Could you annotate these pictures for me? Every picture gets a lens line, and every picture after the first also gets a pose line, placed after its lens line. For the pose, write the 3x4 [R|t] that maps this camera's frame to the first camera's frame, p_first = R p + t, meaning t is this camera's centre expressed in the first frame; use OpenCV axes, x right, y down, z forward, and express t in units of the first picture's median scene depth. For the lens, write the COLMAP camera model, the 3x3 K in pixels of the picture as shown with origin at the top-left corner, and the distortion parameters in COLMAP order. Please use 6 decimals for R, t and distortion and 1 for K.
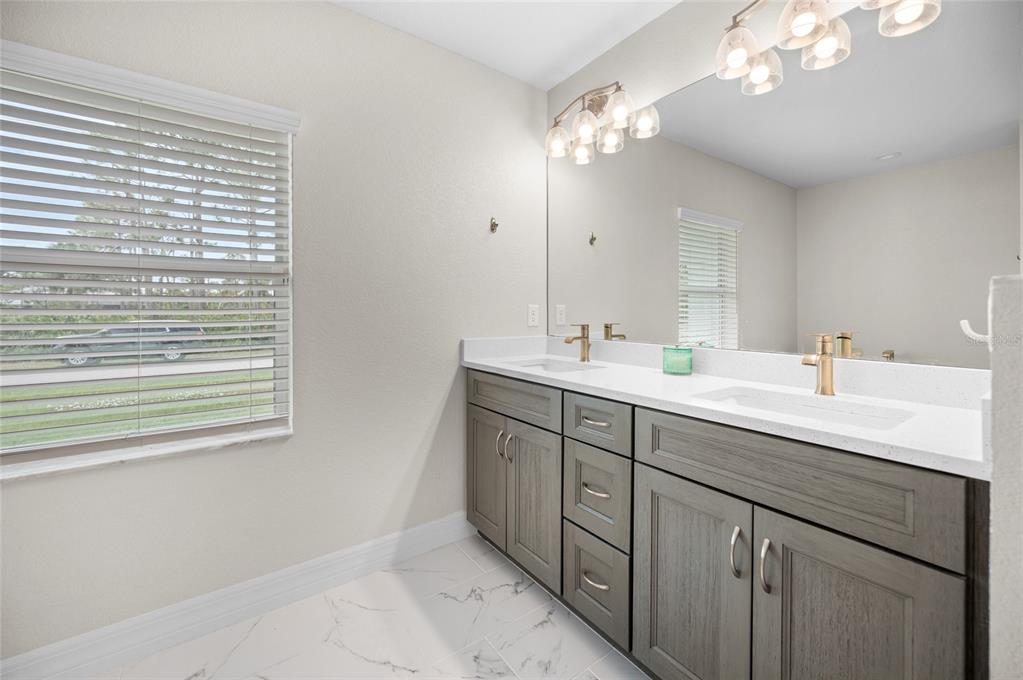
lens RADIAL K [[416.6, 0, 509.9], [0, 416.6, 312.3], [0, 0, 1]] dist [0.001115, 0.000031]
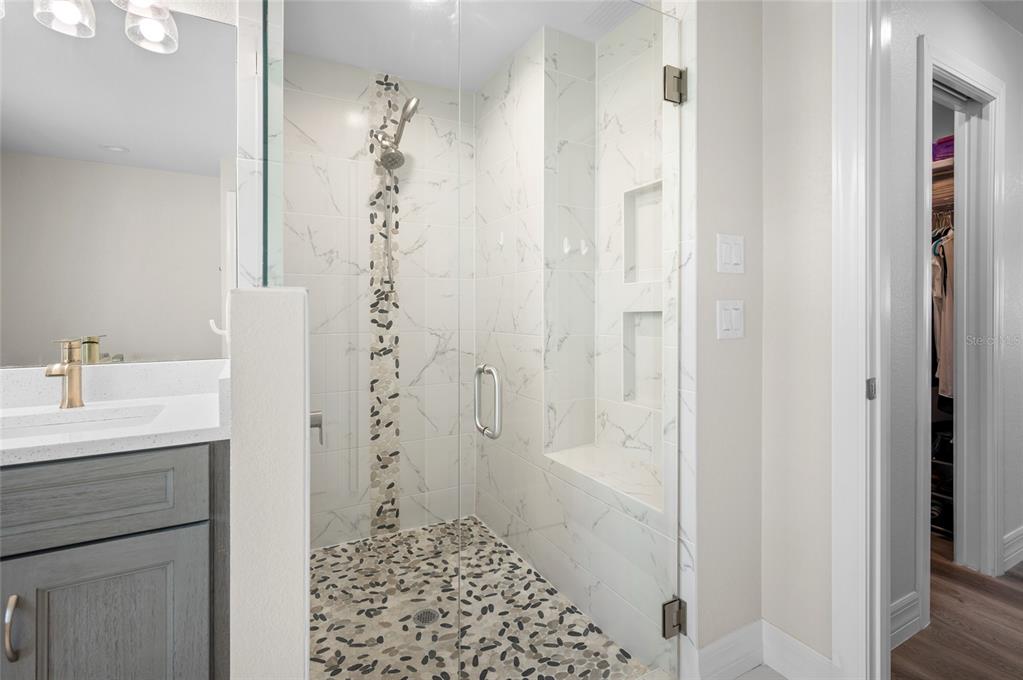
lens RADIAL K [[468.6, 0, 508.9], [0, 468.6, 311.9], [0, 0, 1]] dist [-0.001502, -0.000208]
pose [[0.130599, -0.000835, 0.991435, -0.112431], [0.007000, 0.999975, -0.000080, 0.000556], [-0.991411, 0.006950, 0.130602, -0.054320]]
